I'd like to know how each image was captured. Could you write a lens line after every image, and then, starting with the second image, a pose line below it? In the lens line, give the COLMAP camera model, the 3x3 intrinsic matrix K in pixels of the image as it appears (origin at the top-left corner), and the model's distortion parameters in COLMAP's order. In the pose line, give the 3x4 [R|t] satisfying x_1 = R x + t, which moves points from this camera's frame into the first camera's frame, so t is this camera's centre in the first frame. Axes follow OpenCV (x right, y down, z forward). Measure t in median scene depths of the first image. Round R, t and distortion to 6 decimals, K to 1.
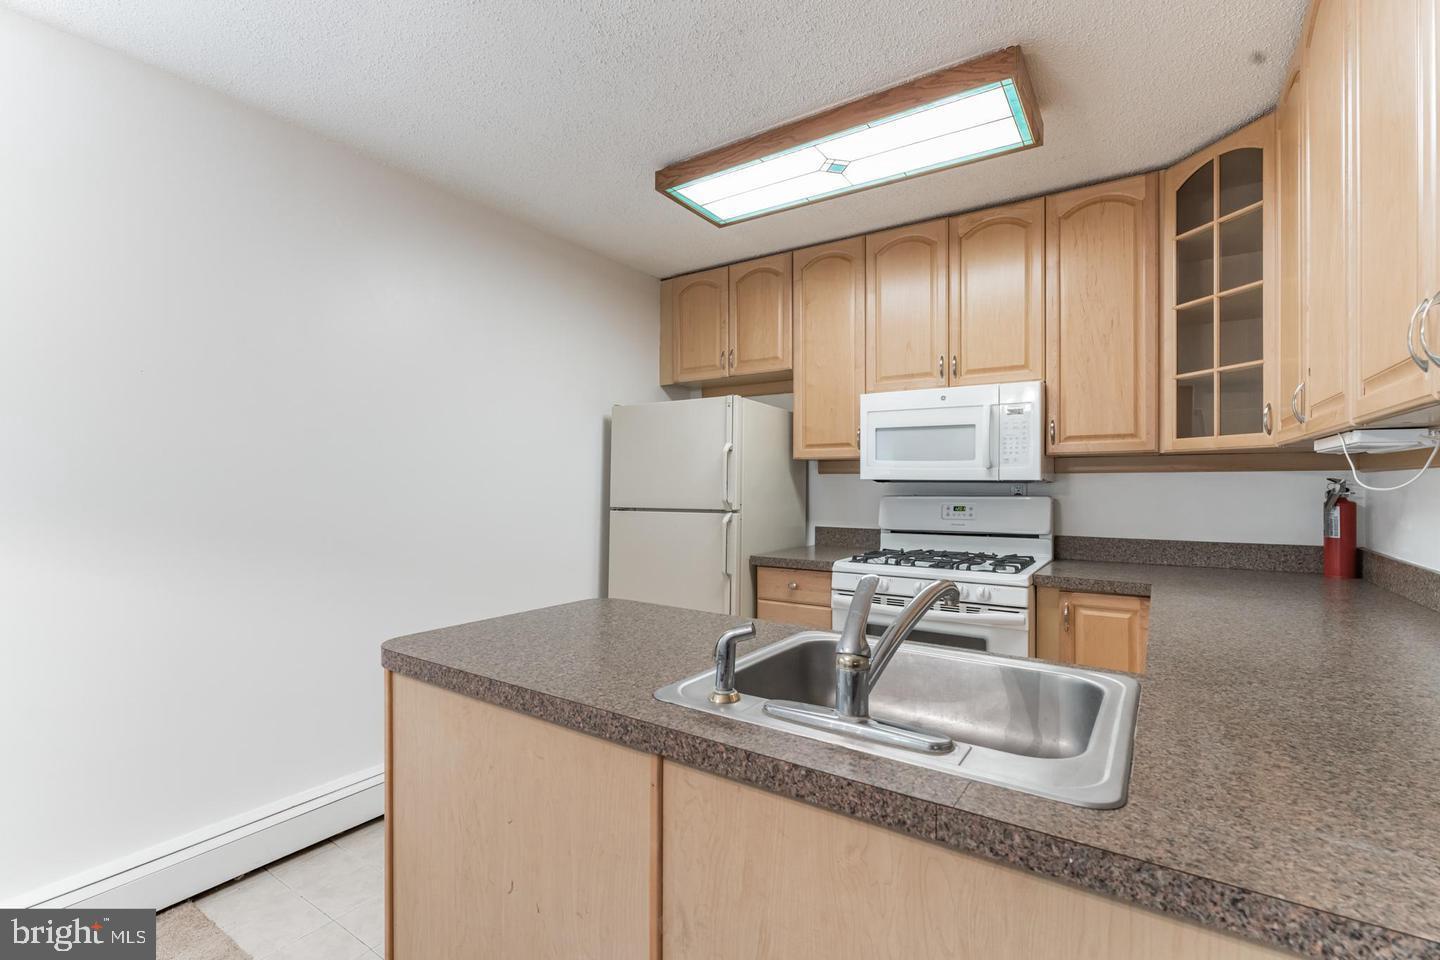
lens RADIAL K [[642.8, 0, 718.9], [0, 642.8, 486.0], [0, 0, 1]] dist [-0.001046, -0.000193]
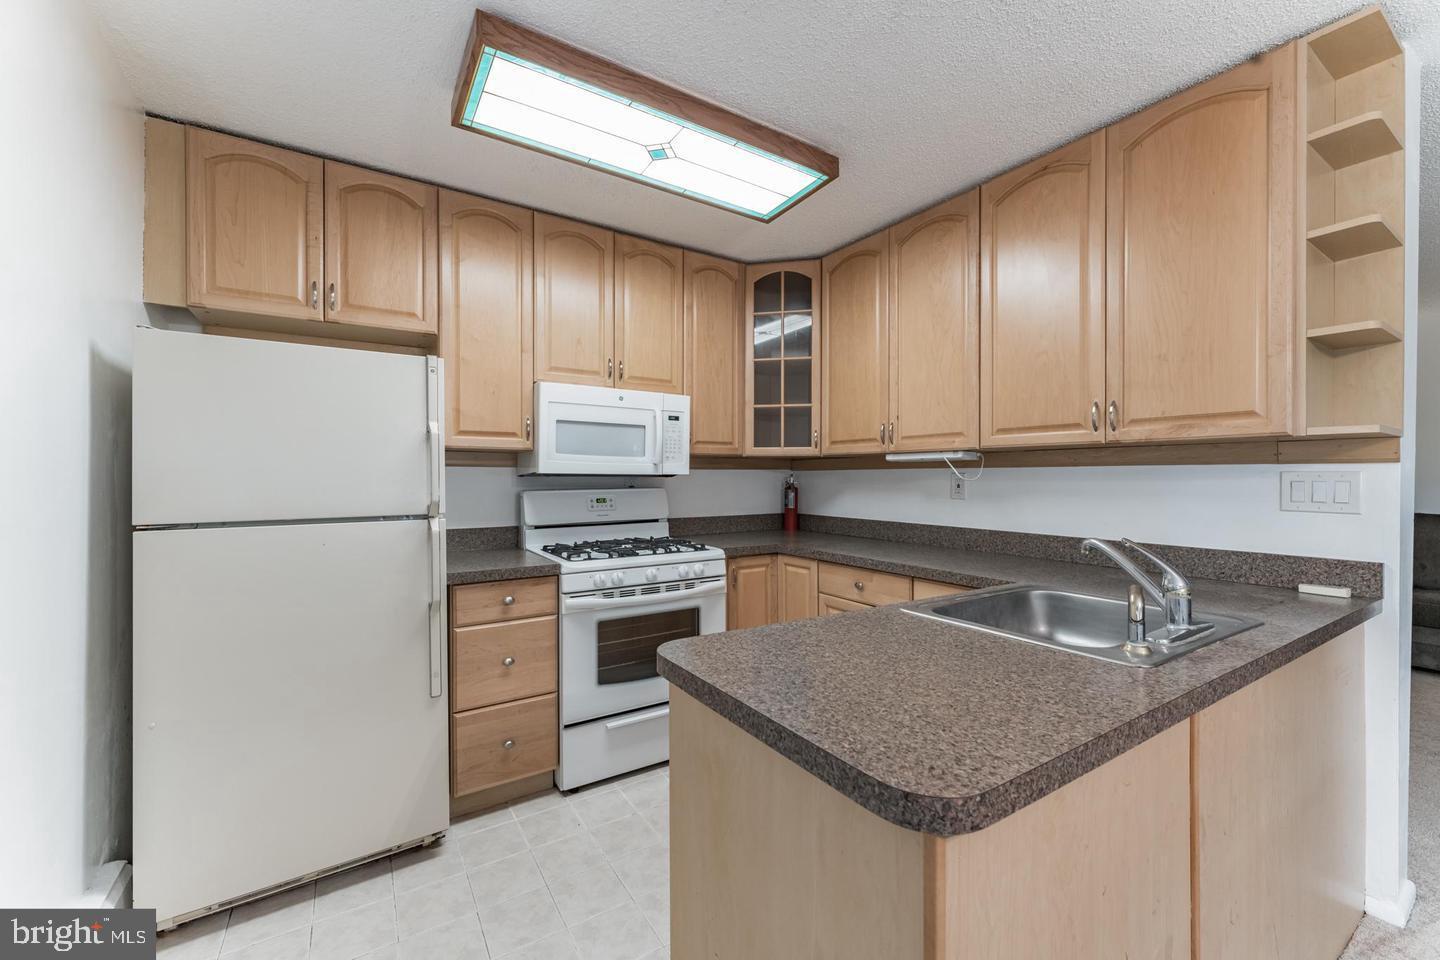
lens RADIAL K [[576.5, 0, 720.0], [0, 576.5, 480.0], [0, 0, 1]] dist [0.000269, 0.000101]
pose [[0.394873, -0.005852, 0.918717, -0.486374], [0.004855, 0.999979, 0.004283, -0.003083], [-0.918723, 0.002769, 0.394893, 0.473761]]
